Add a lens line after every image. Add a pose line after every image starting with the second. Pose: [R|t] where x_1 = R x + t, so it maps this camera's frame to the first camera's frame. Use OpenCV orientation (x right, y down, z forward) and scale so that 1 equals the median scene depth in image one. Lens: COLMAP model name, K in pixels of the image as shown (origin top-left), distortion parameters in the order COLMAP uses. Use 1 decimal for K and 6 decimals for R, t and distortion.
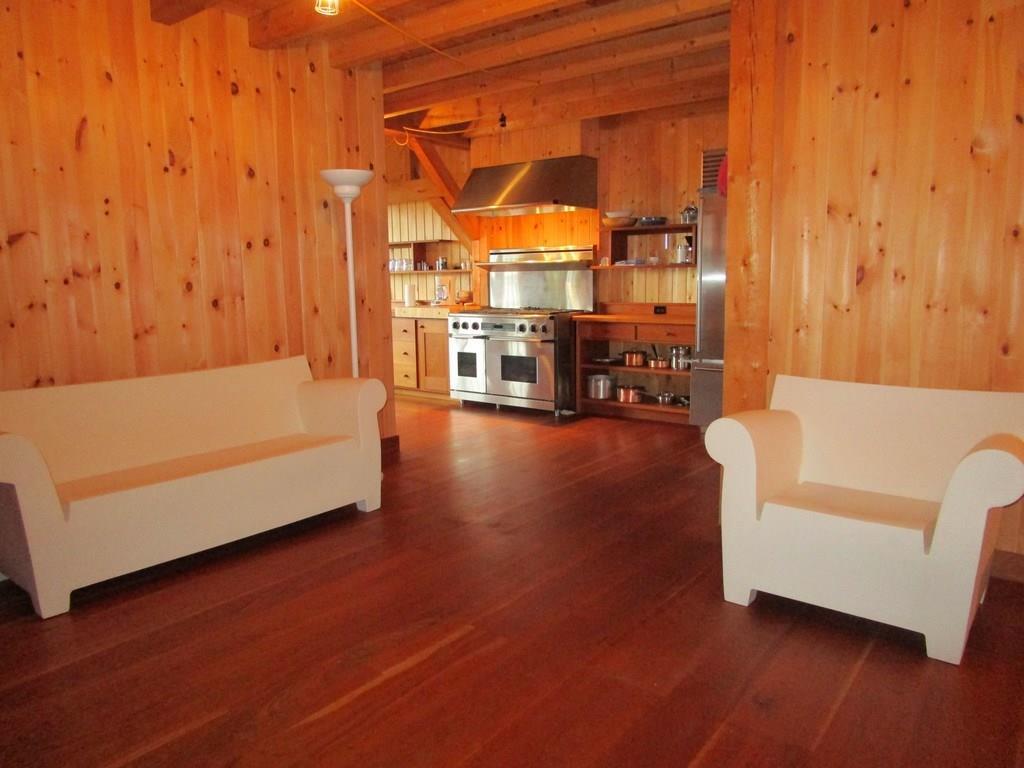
lens RADIAL K [[724.4, 0, 507.5], [0, 724.4, 383.2], [0, 0, 1]] dist [-0.043962, 0.019423]
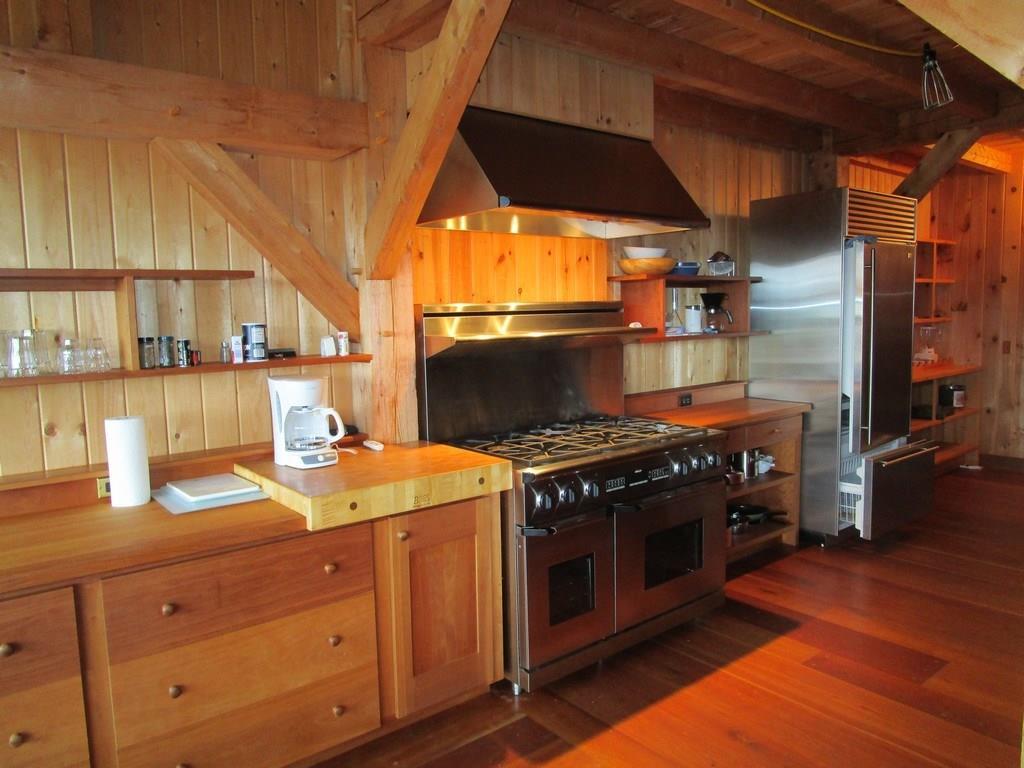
lens RADIAL K [[724.4, 0, 507.5], [0, 724.4, 383.2], [0, 0, 1]] dist [-0.043962, 0.019423]
pose [[0.221015, -0.082597, 0.971766, -0.416322], [0.167309, 0.984847, 0.045657, -0.153397], [-0.960812, 0.152495, 0.231485, 0.873958]]
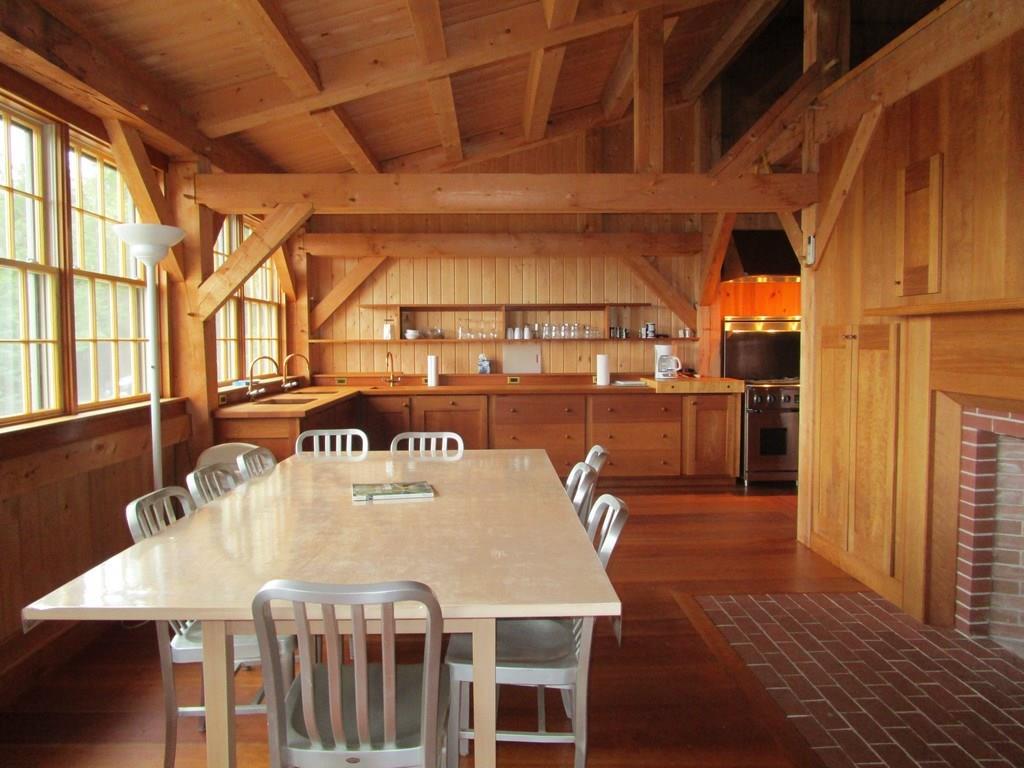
lens RADIAL K [[724.4, 0, 507.5], [0, 724.4, 383.2], [0, 0, 1]] dist [-0.043962, 0.019423]
pose [[0.763142, -0.028735, 0.645592, -0.838352], [0.091693, 0.993718, -0.064159, -0.067832], [-0.639693, 0.108159, 0.760983, 0.490847]]
